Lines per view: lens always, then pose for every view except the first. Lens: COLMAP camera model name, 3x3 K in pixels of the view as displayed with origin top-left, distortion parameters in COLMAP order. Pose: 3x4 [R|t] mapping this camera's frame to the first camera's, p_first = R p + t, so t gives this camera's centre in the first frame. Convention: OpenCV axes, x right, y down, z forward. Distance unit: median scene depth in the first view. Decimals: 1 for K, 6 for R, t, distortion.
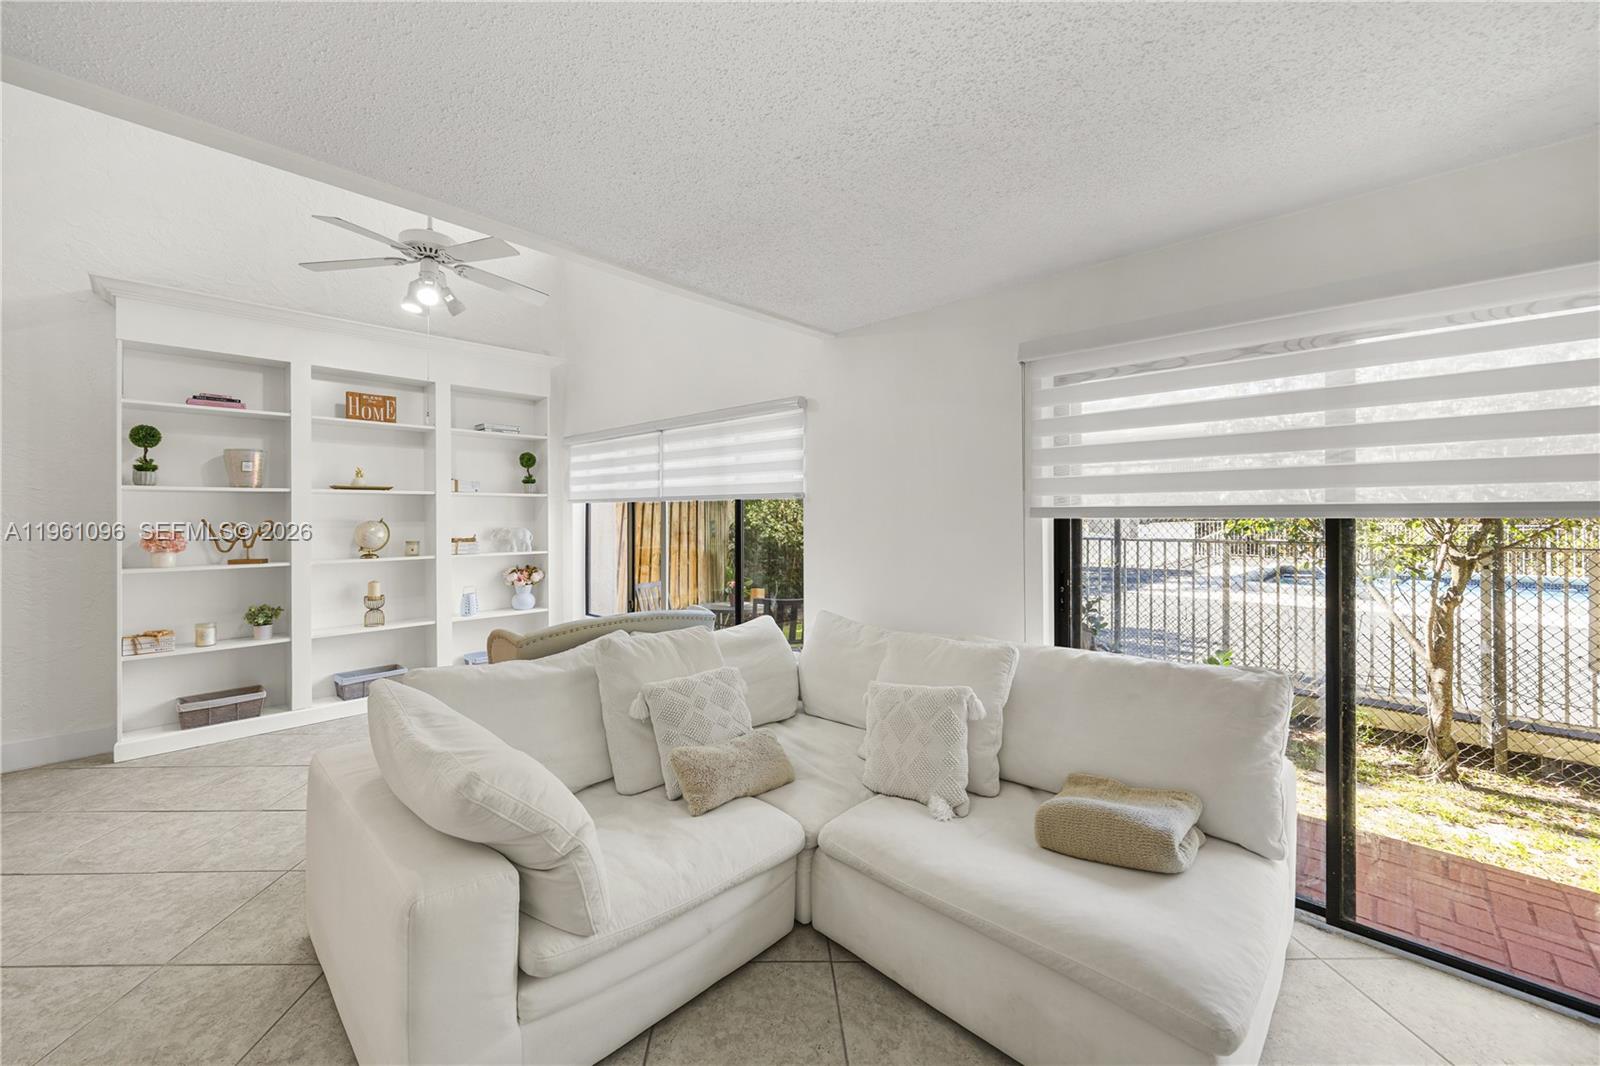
lens RADIAL K [[636.9, 0, 802.0], [0, 636.9, 512.1], [0, 0, 1]] dist [-0.015475, -0.000108]
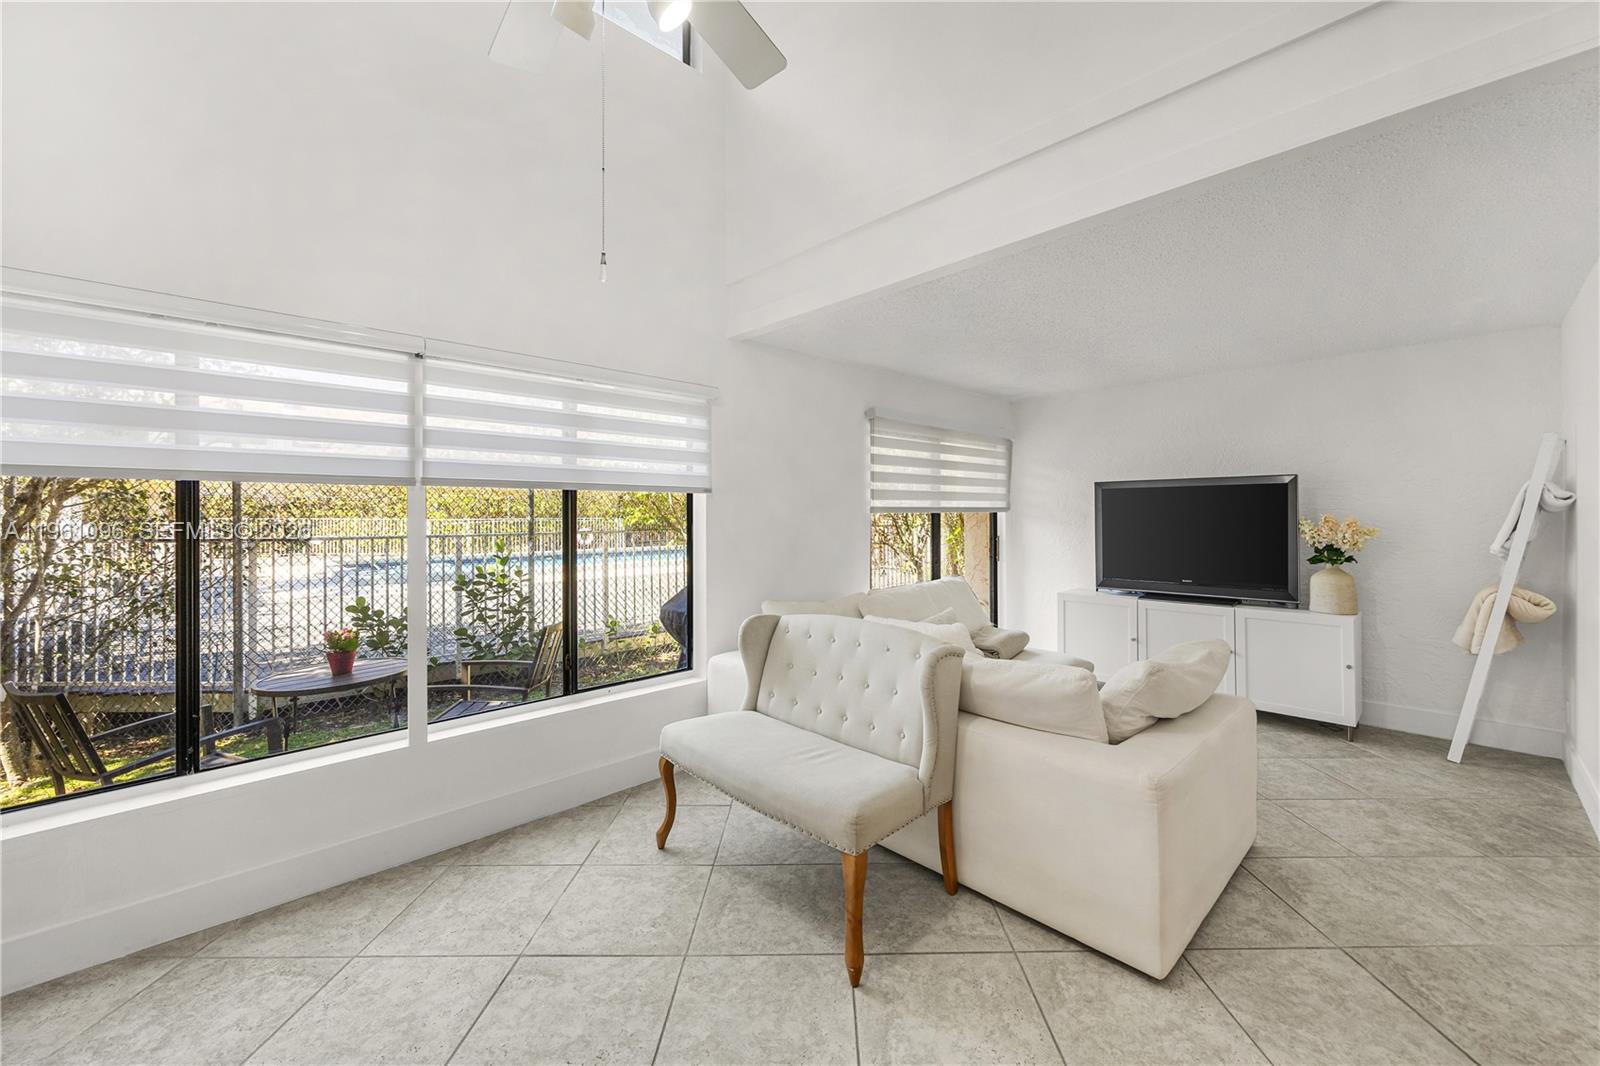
lens RADIAL K [[640.9, 0, 808.0], [0, 640.9, 511.5], [0, 0, 1]] dist [-0.003458, 0.000159]
pose [[0.035098, -0.001234, 0.999383, -0.796171], [-0.006911, 0.999975, 0.001478, 0.001193], [-0.999360, -0.006958, 0.035089, 0.688184]]
